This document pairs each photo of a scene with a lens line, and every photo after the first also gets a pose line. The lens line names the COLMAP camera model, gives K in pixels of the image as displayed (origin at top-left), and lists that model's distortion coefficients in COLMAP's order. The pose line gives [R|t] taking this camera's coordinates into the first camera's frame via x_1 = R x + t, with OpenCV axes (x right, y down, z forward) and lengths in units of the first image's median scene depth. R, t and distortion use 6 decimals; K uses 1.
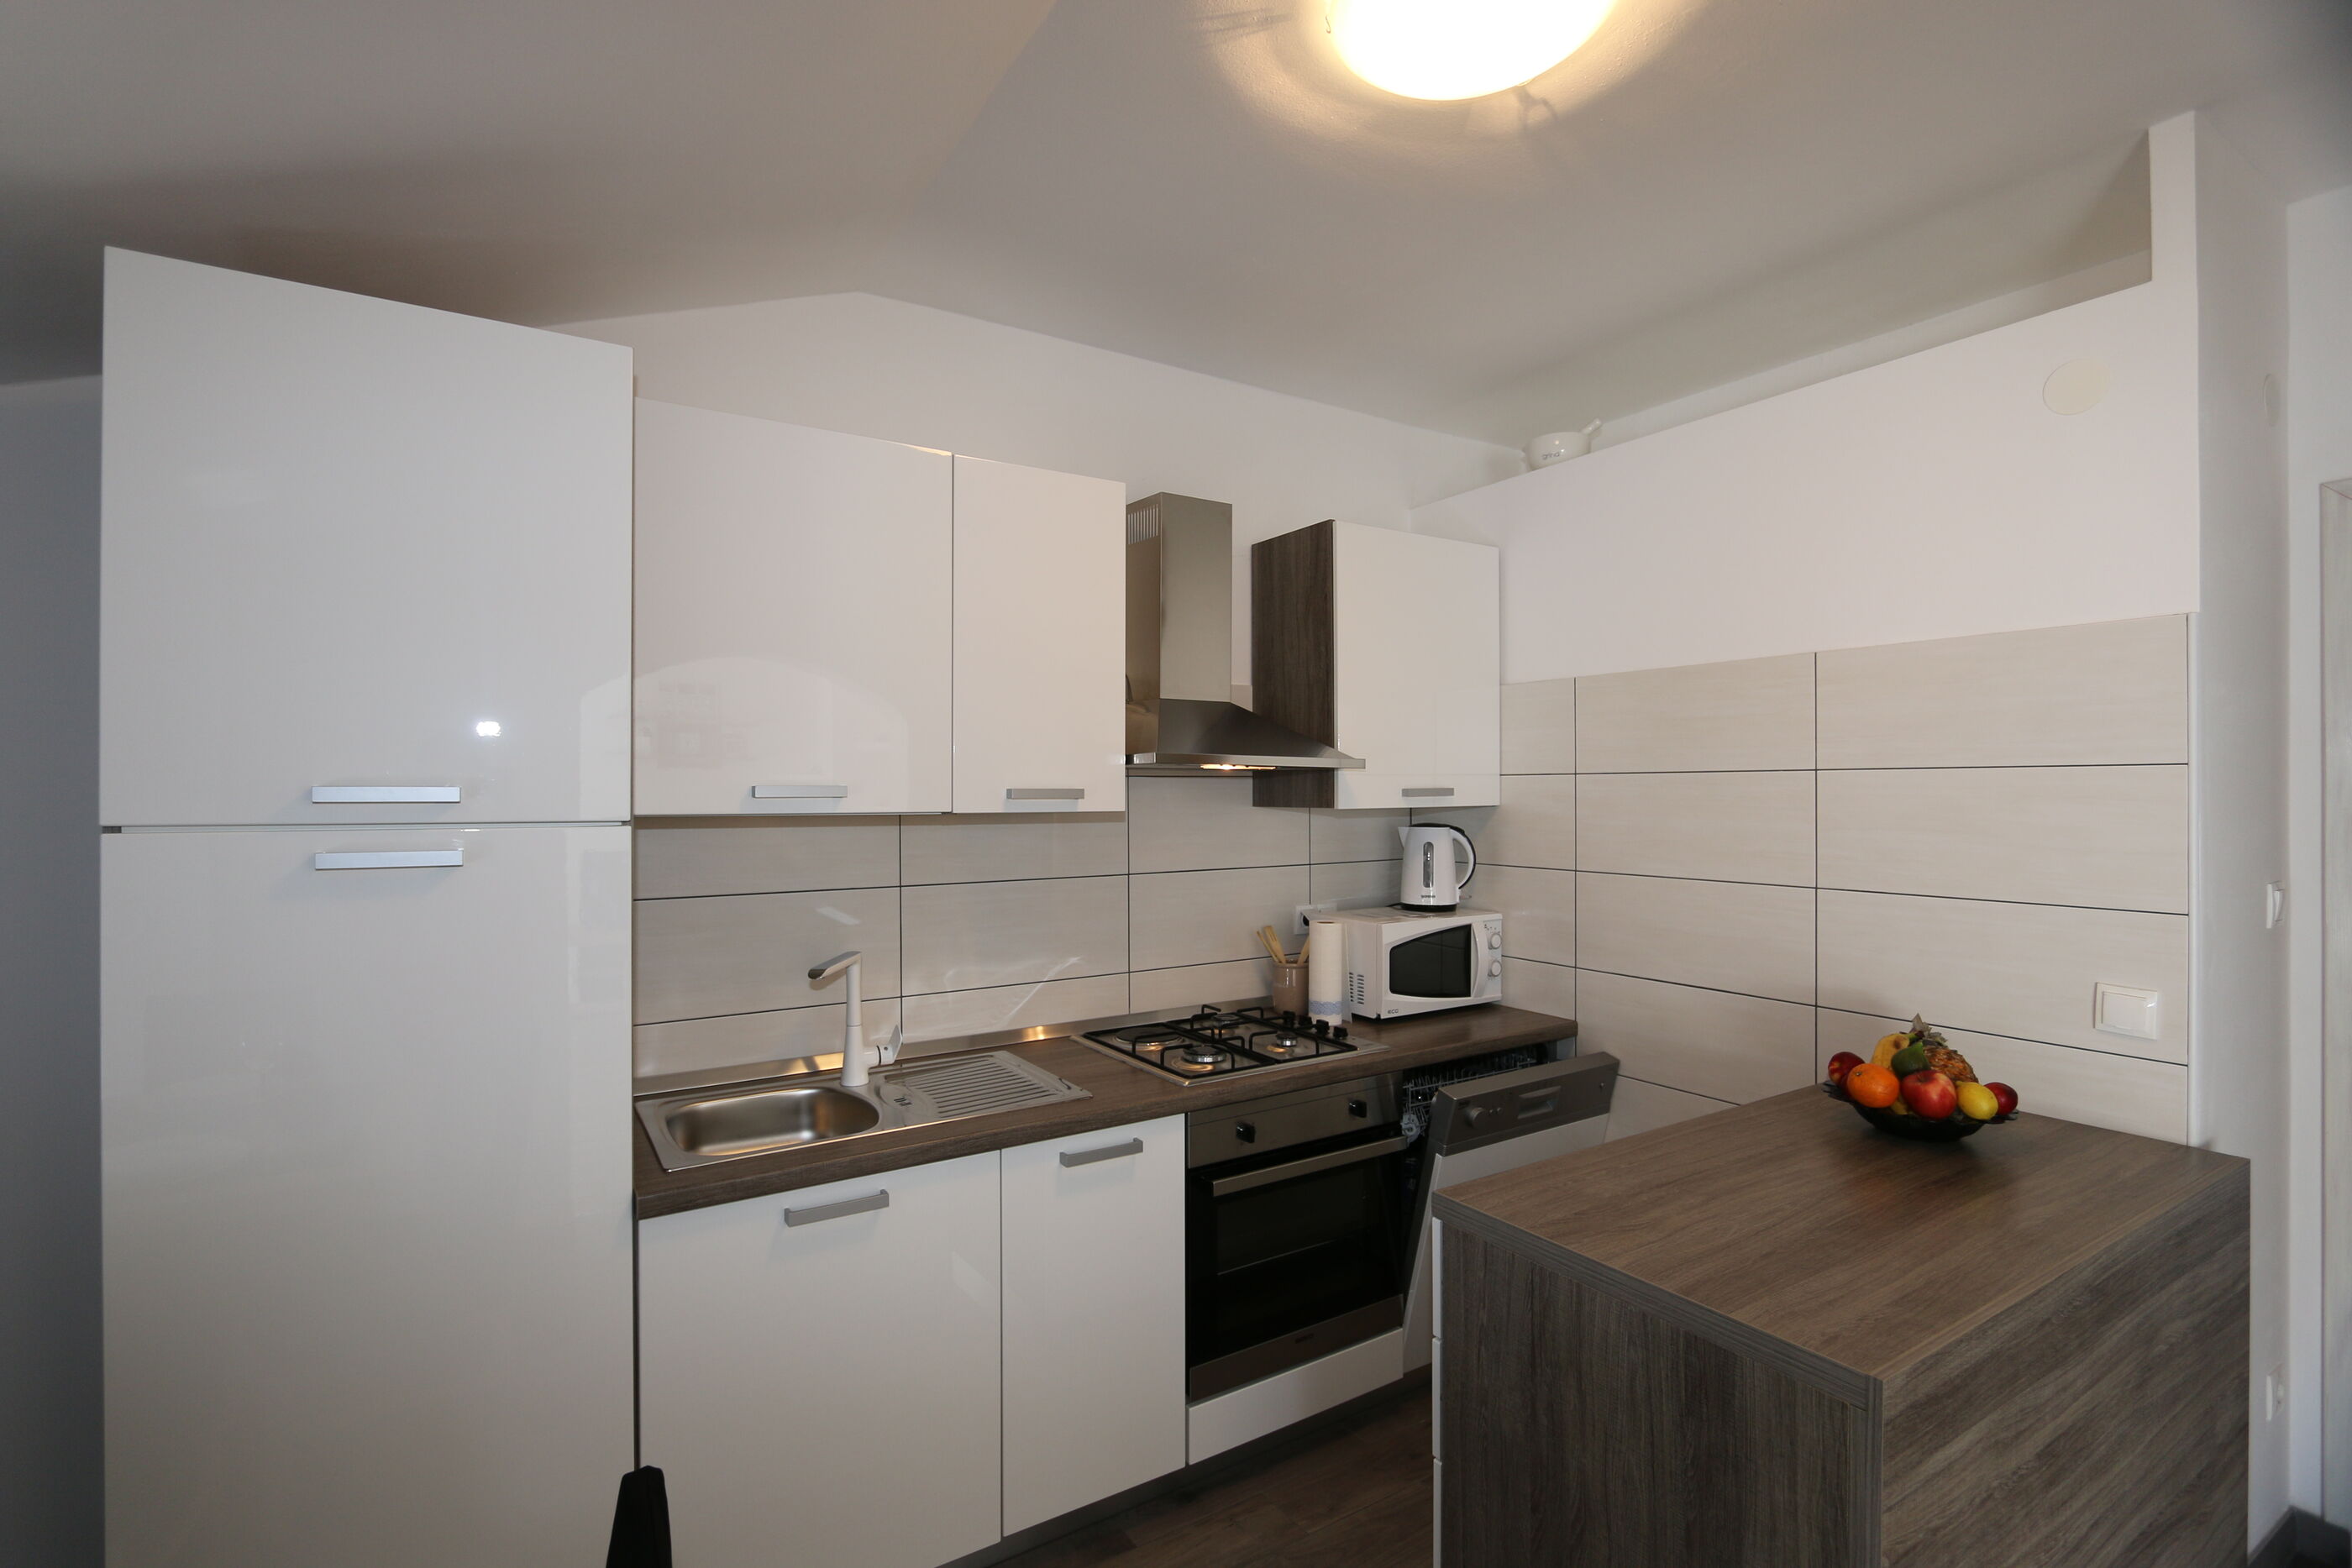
lens RADIAL K [[1067.8, 0, 1176.0], [0, 1067.8, 784.0], [0, 0, 1]] dist [-0.010637, -0.000035]
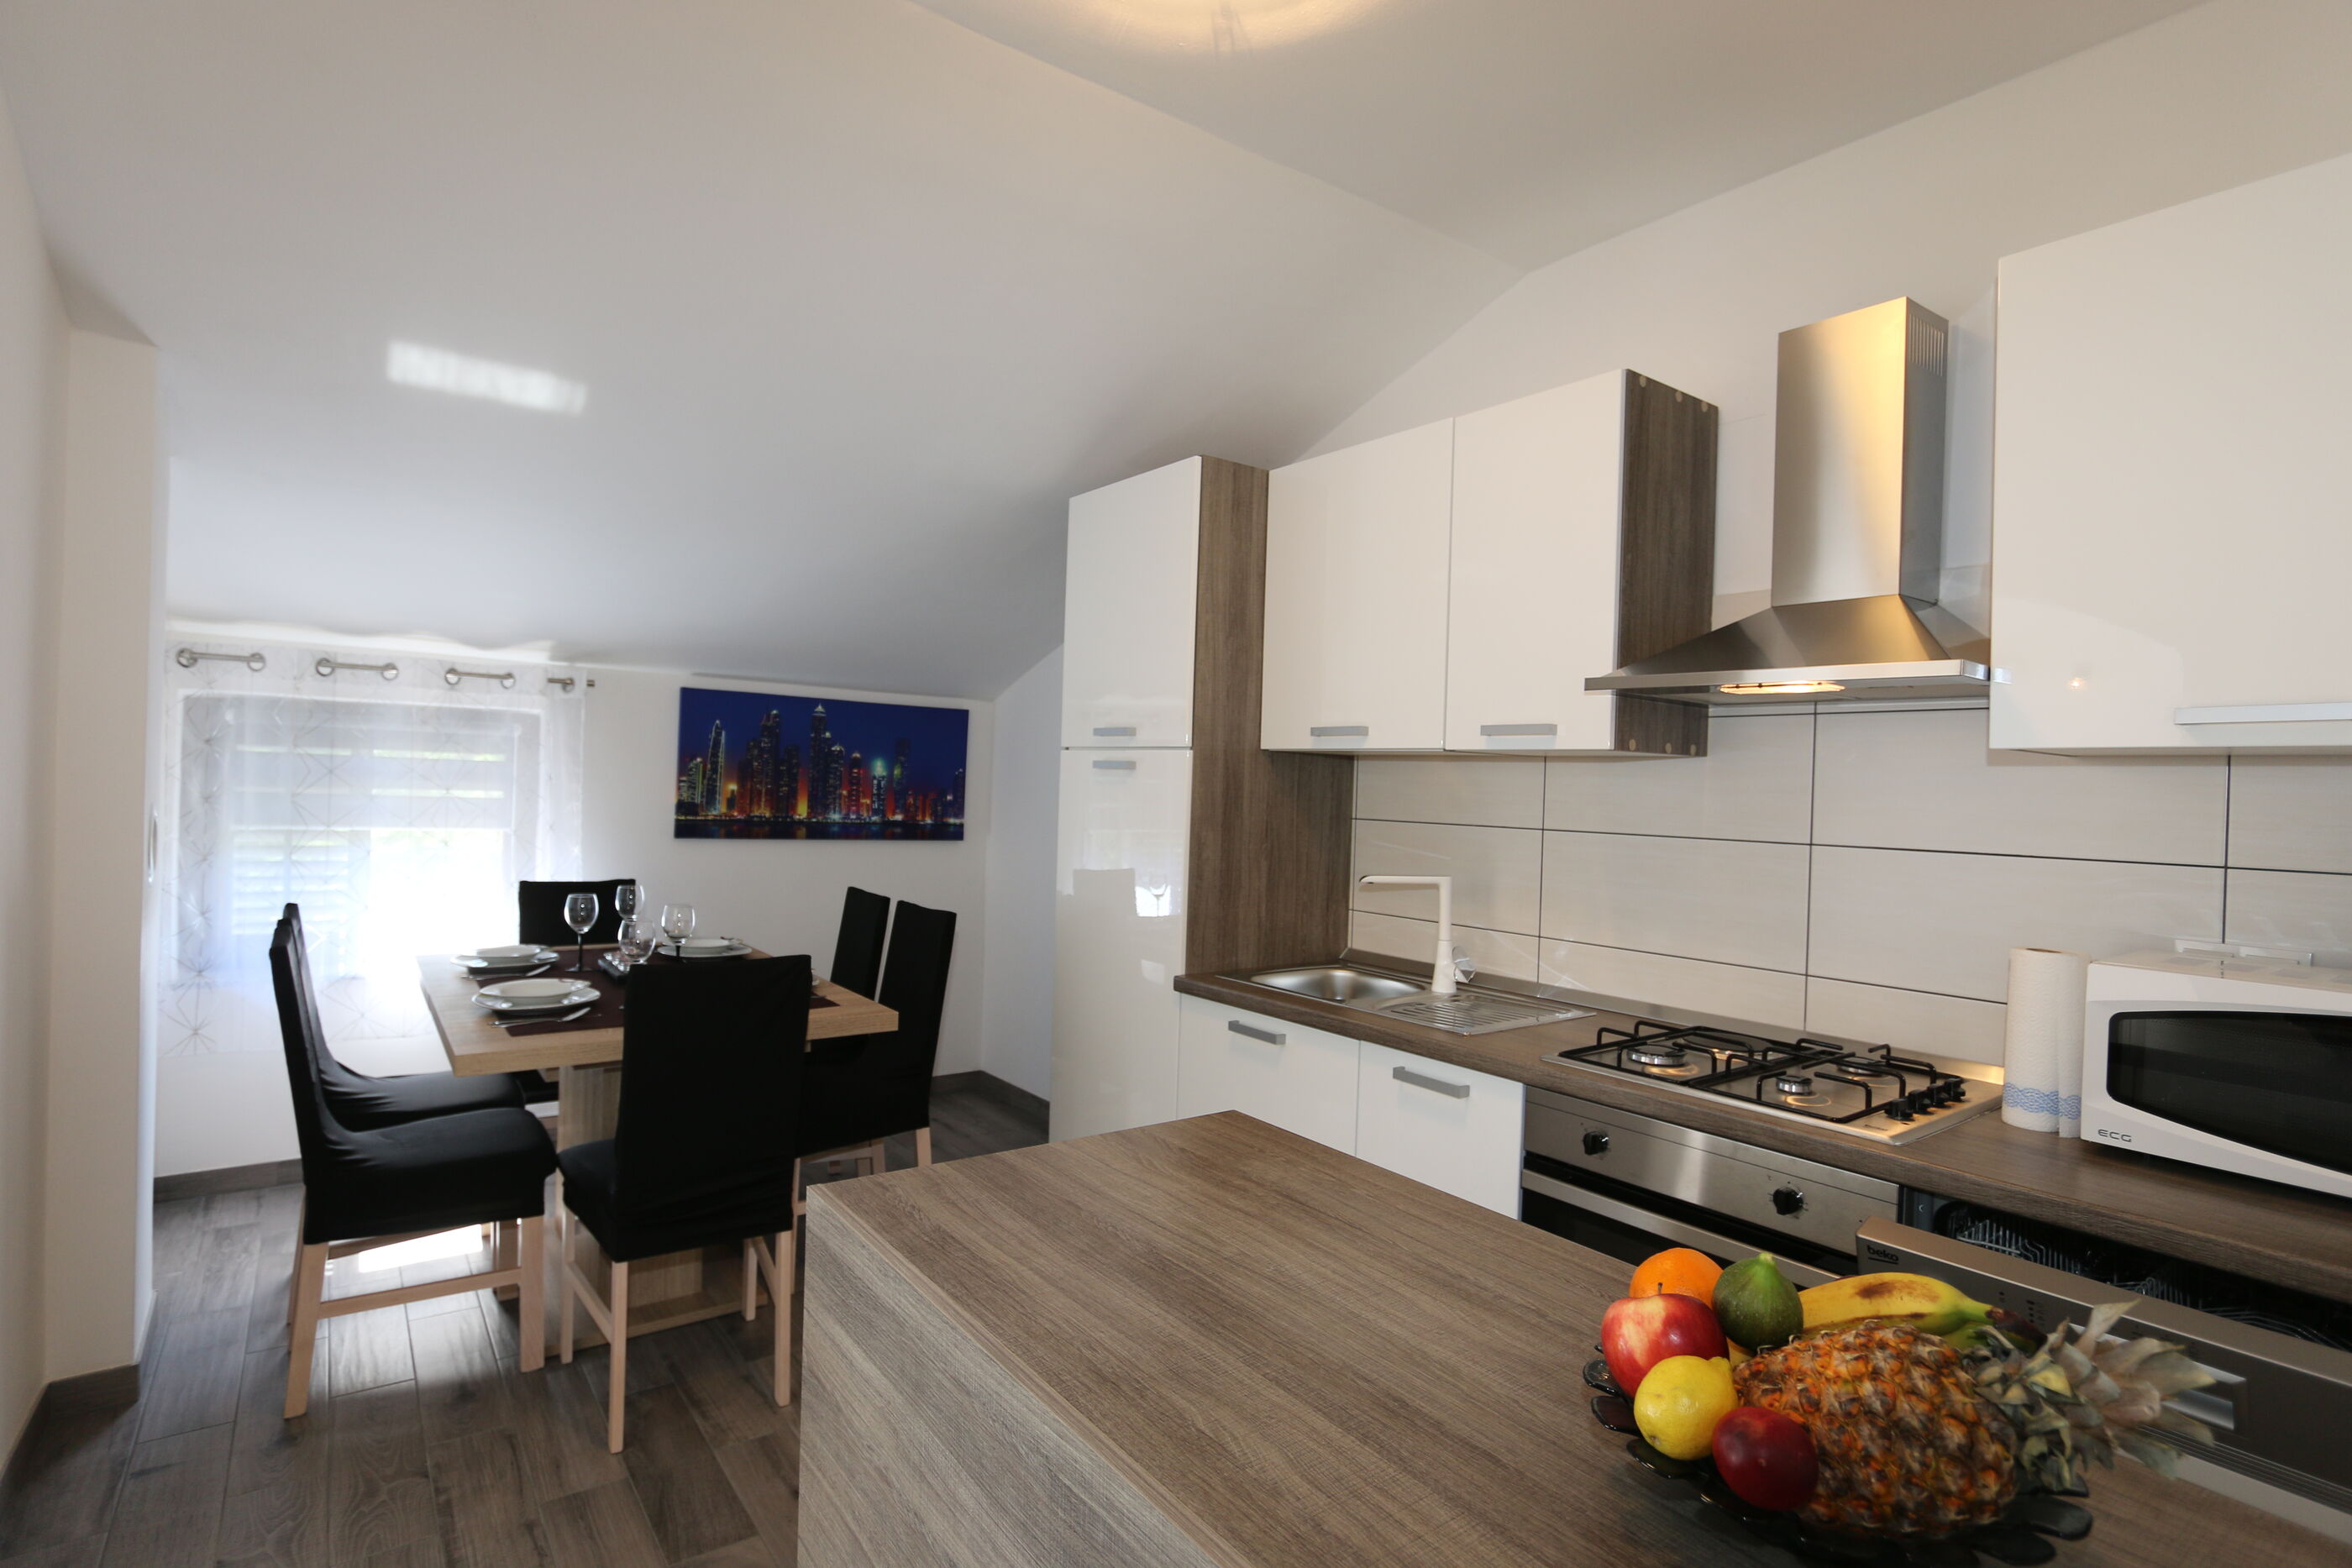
lens RADIAL K [[1168.7, 0, 1176.0], [0, 1168.7, 784.0], [0, 0, 1]] dist [-0.015335, 0.000075]
pose [[0.067527, 0.003488, -0.997711, 0.933794], [-0.024182, 0.999706, 0.001859, 0.065256], [0.997424, 0.024001, 0.067591, 0.633987]]
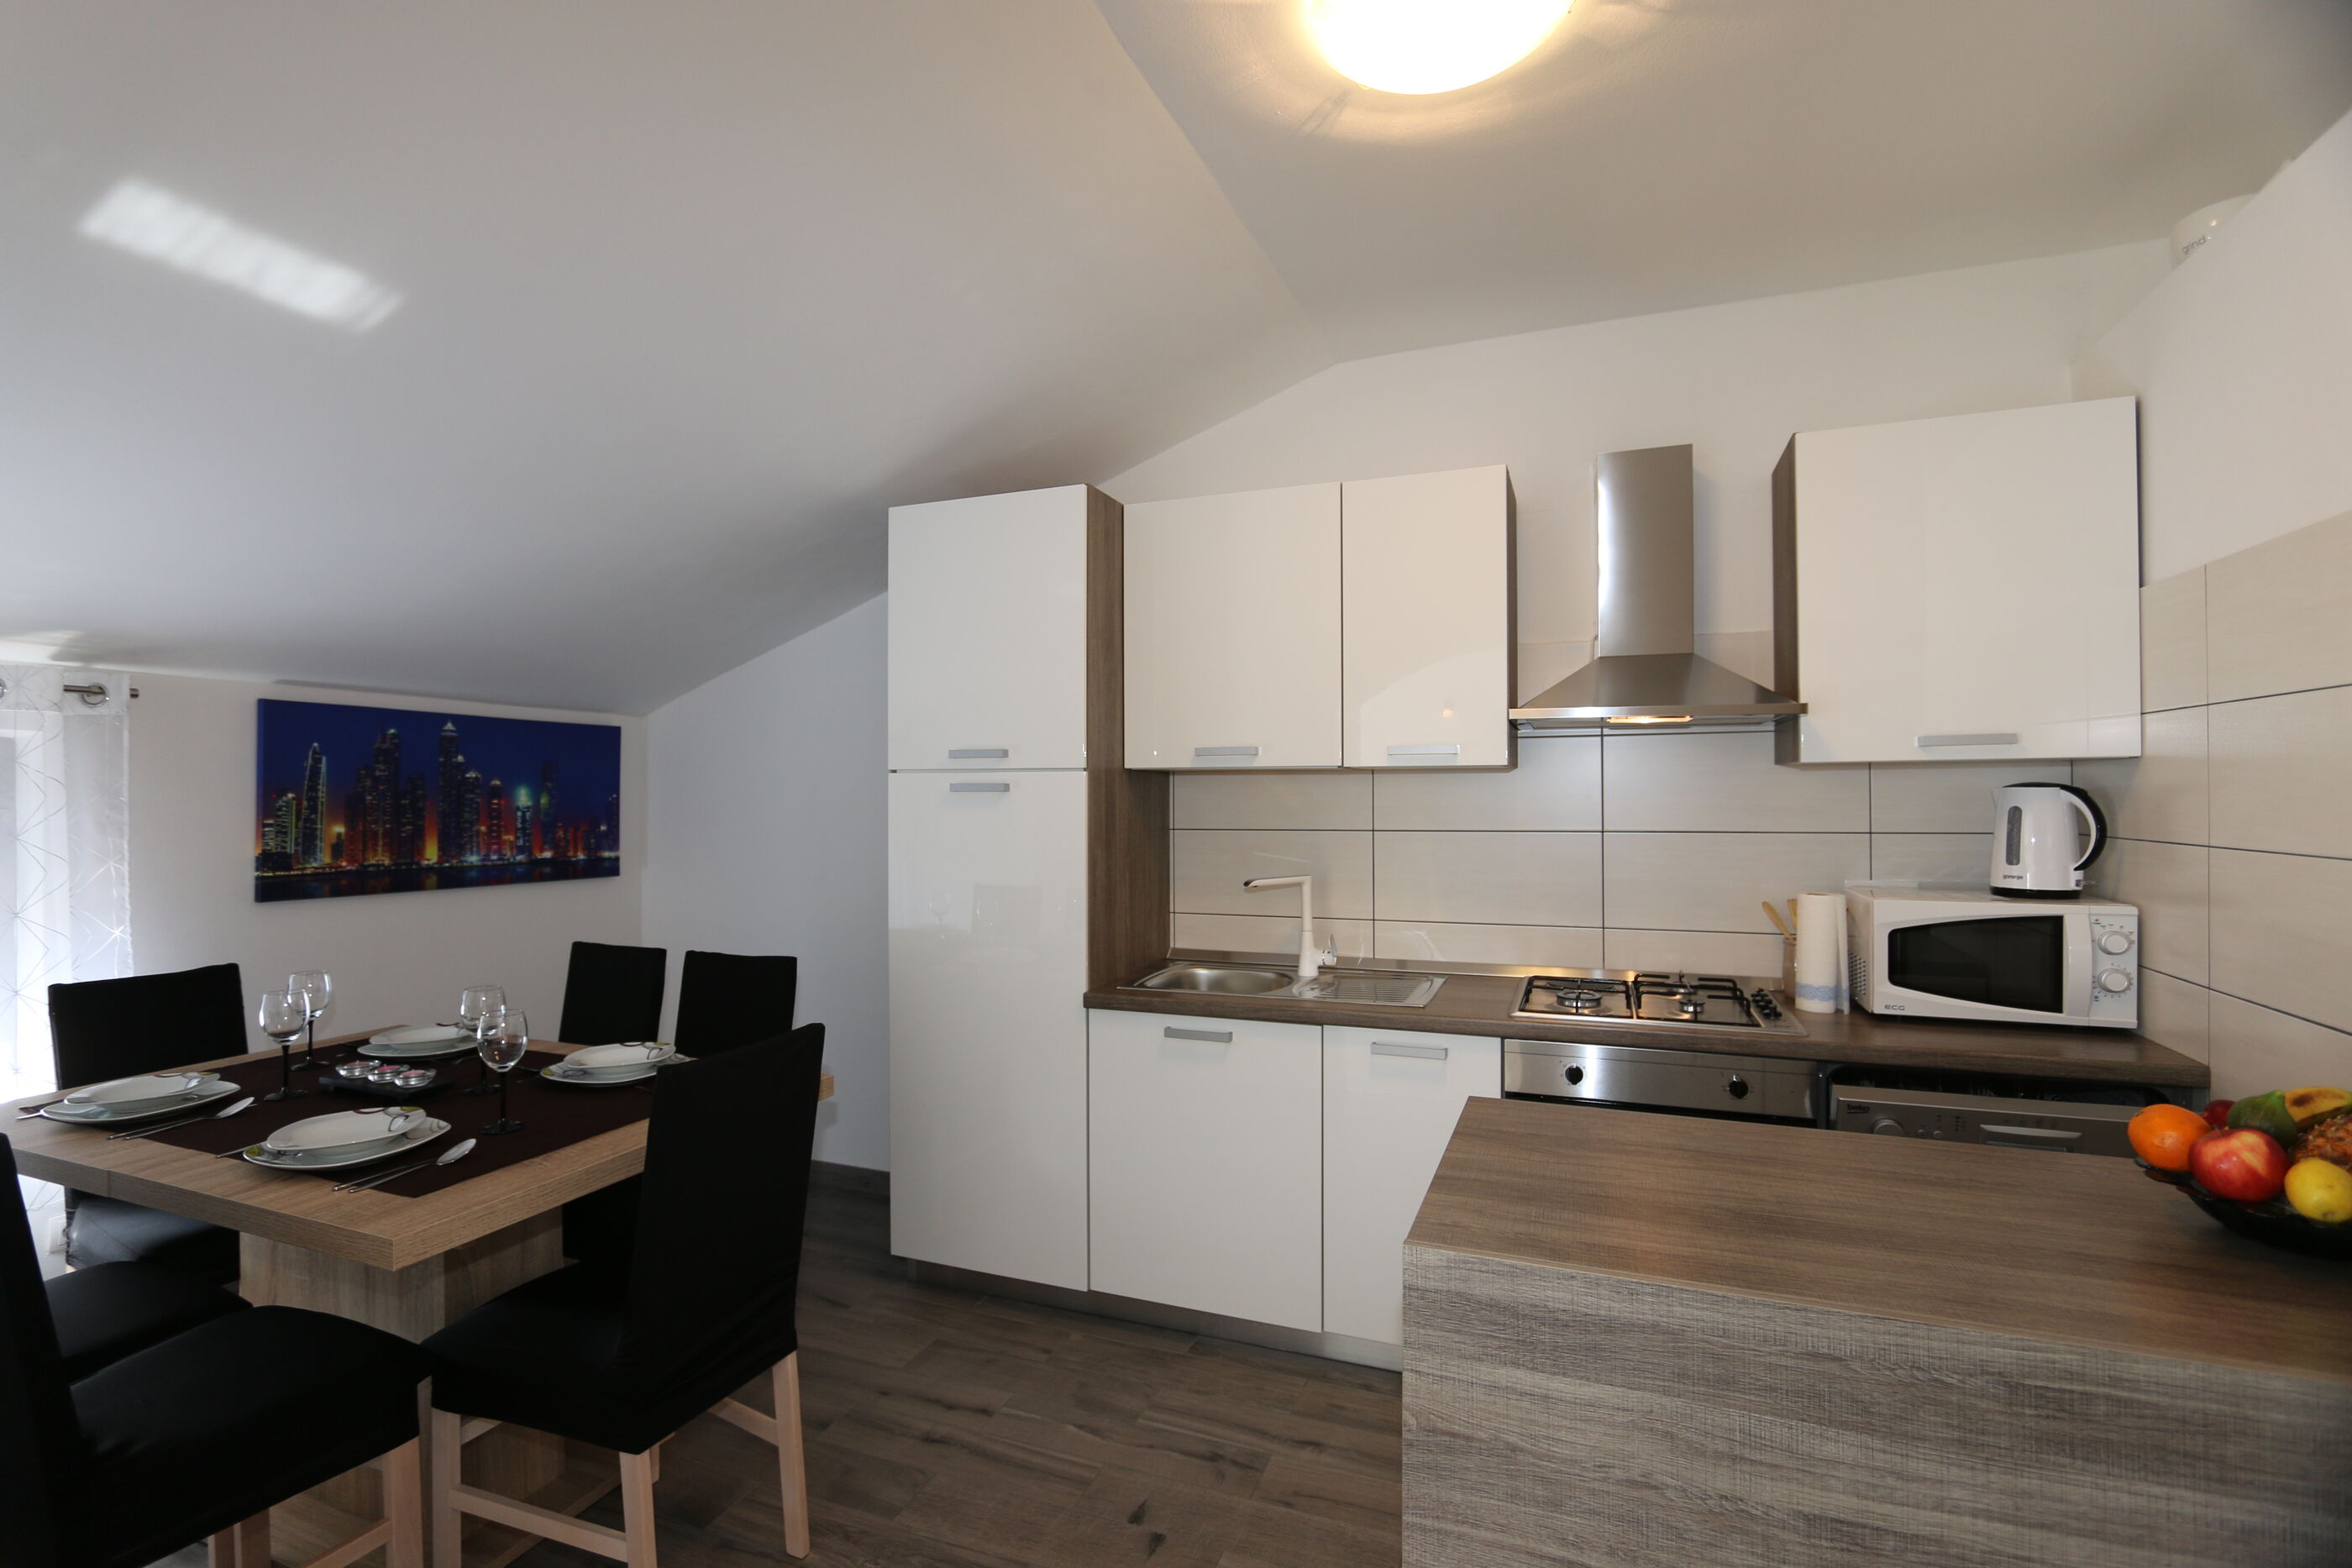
lens RADIAL K [[1087.3, 0, 1186.7], [0, 1087.3, 776.9], [0, 0, 1]] dist [-0.014668, 0.000493]
pose [[0.593870, -0.013416, -0.804449, 0.699440], [0.009967, 0.999907, -0.009318, 0.048458], [0.804499, -0.002485, 0.593949, 0.086130]]
